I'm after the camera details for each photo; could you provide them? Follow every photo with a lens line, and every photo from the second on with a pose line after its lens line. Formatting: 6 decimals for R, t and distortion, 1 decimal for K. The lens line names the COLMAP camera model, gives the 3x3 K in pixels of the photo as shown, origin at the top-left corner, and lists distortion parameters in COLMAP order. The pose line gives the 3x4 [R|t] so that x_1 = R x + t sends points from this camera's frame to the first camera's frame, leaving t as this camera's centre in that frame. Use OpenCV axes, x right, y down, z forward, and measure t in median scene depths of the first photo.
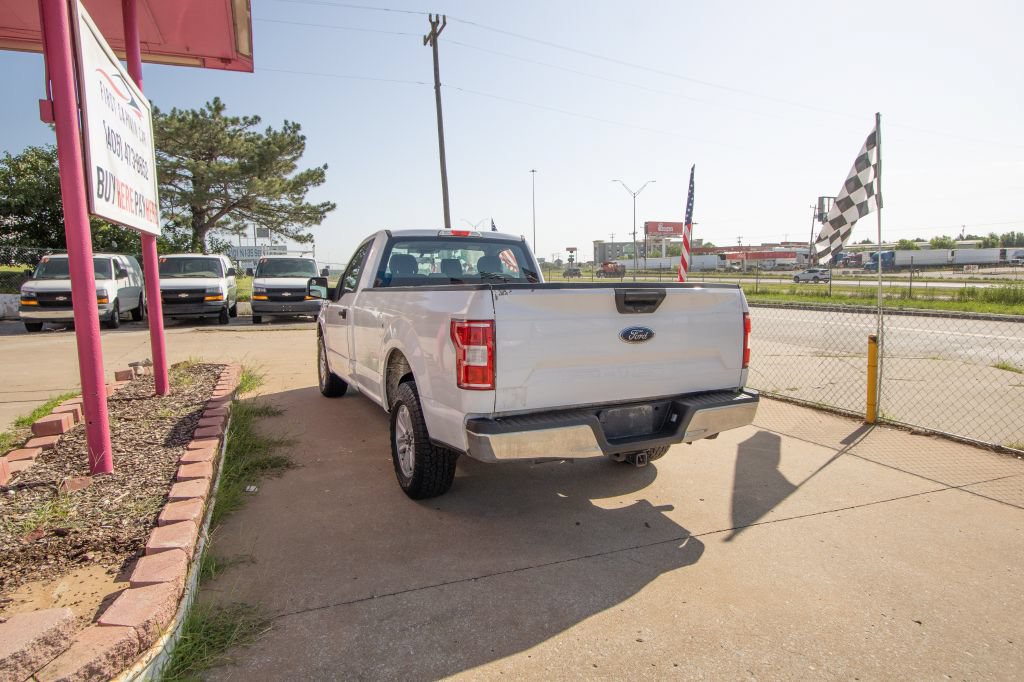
lens RADIAL K [[601.2, 0, 527.8], [0, 601.2, 340.3], [0, 0, 1]] dist [-0.015787, 0.007908]
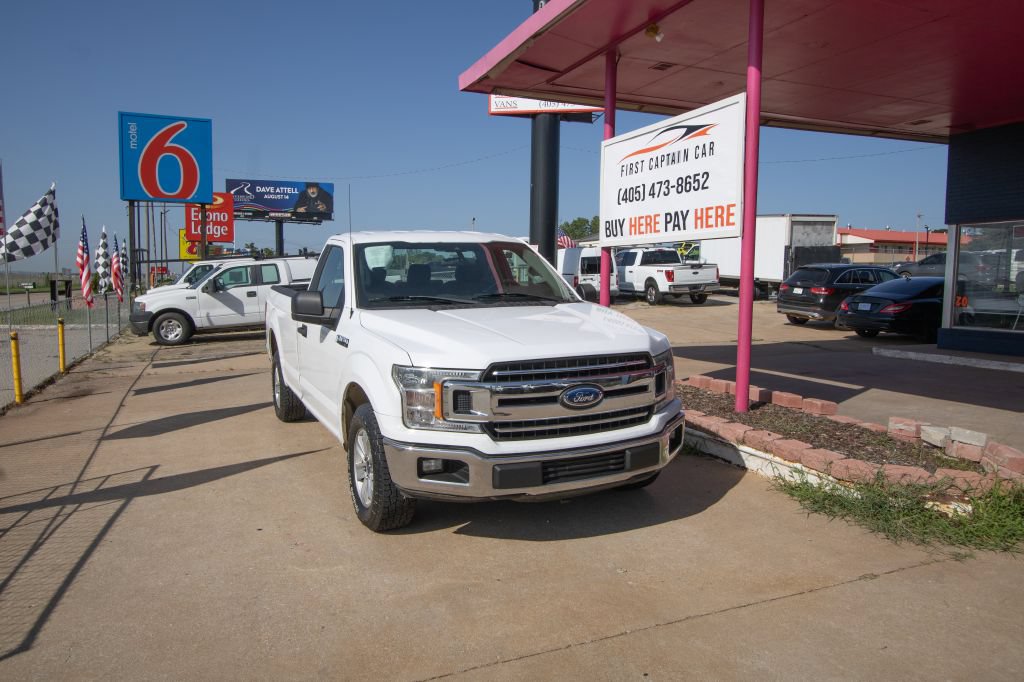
lens RADIAL K [[735.0, 0, 497.3], [0, 735.0, 339.3], [0, 0, 1]] dist [-0.021716, 0.030588]
pose [[-0.999036, 0.004686, 0.043650, -0.279208], [0.013379, 0.979490, 0.201046, -0.234044], [-0.041813, 0.201436, -0.978609, 1.994607]]
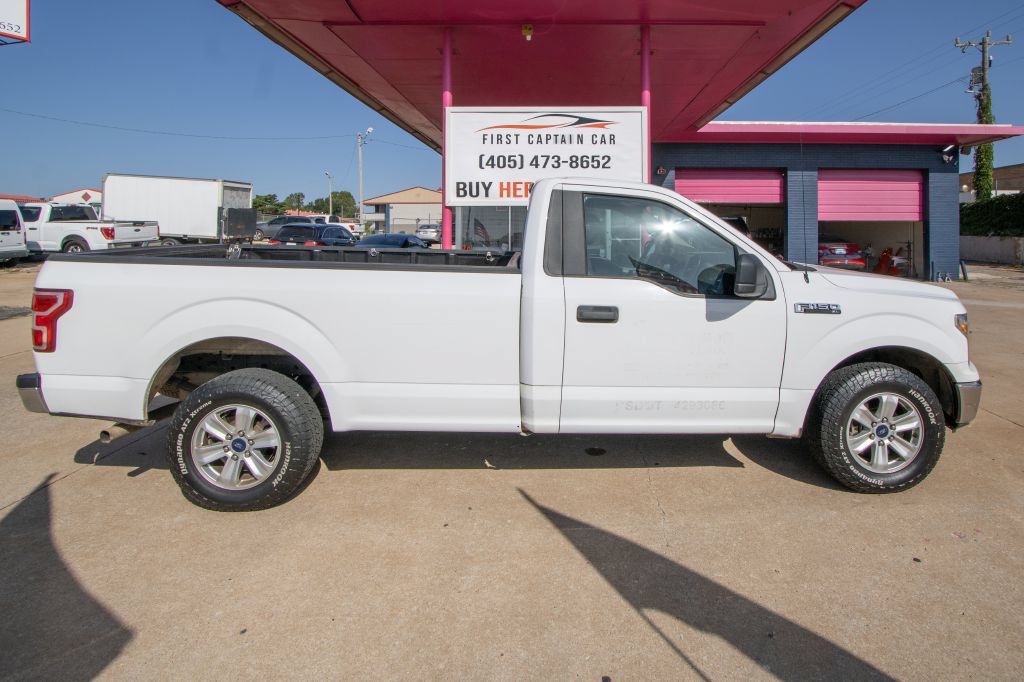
lens RADIAL K [[529.0, 0, 560.7], [0, 529.0, 239.7], [0, 0, 1]] dist [-0.036093, -0.000284]
pose [[-0.390755, 0.020088, -0.920275, 0.464160], [-0.104171, 0.992374, 0.065894, -0.148148], [0.914581, 0.121614, -0.385683, 1.195811]]
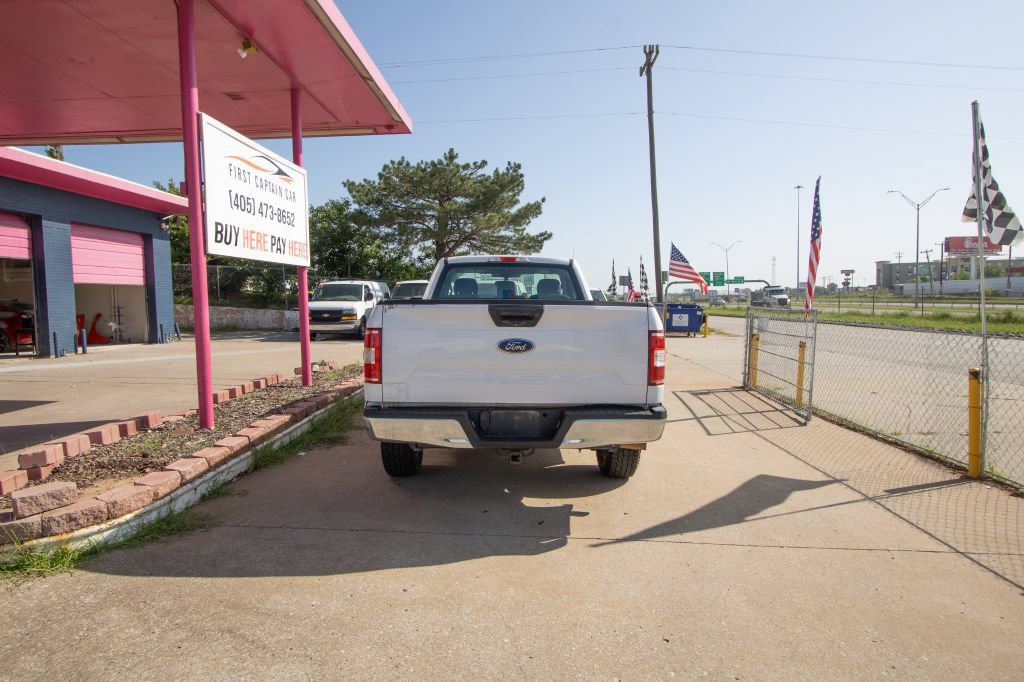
lens RADIAL K [[601.2, 0, 507.8], [0, 601.2, 341.7], [0, 0, 1]] dist [-0.015787, 0.007908]
pose [[0.900752, 0.033249, -0.433060, 0.351496], [-0.050020, 0.998373, -0.027387, 0.007689], [0.431444, 0.046331, 0.900949, -0.012680]]
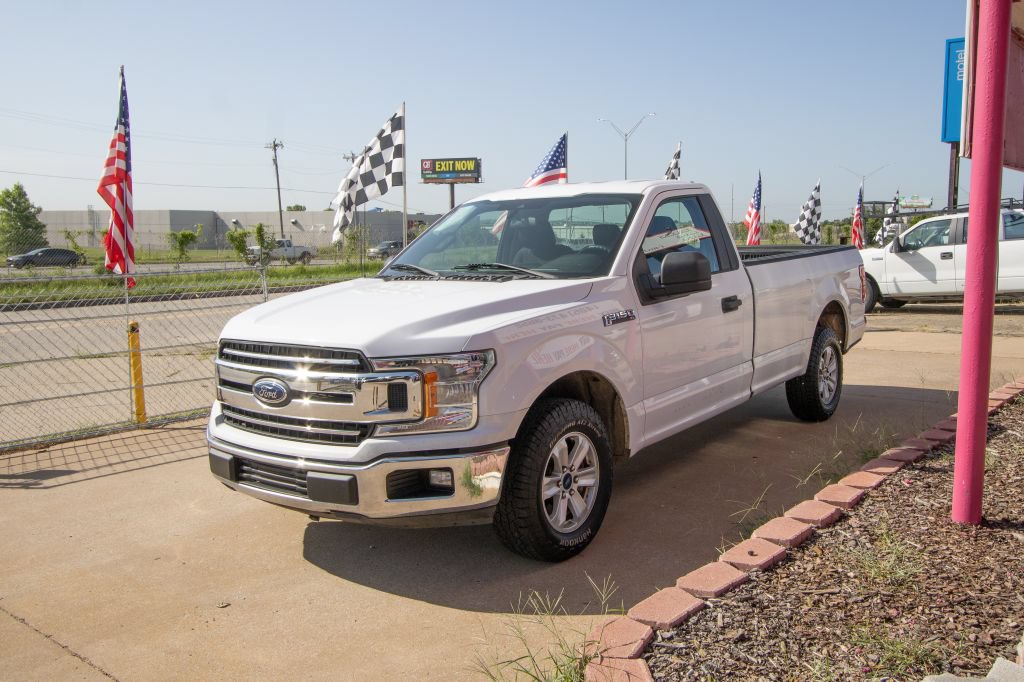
lens RADIAL K [[862.0, 0, 565.3], [0, 862.0, 328.9], [0, 0, 1]] dist [-0.014563, 0.024868]
pose [[-0.462026, -0.084456, 0.882836, -0.974029], [0.116659, 0.981018, 0.154902, -0.170408], [-0.879160, 0.174559, -0.443403, 1.449465]]
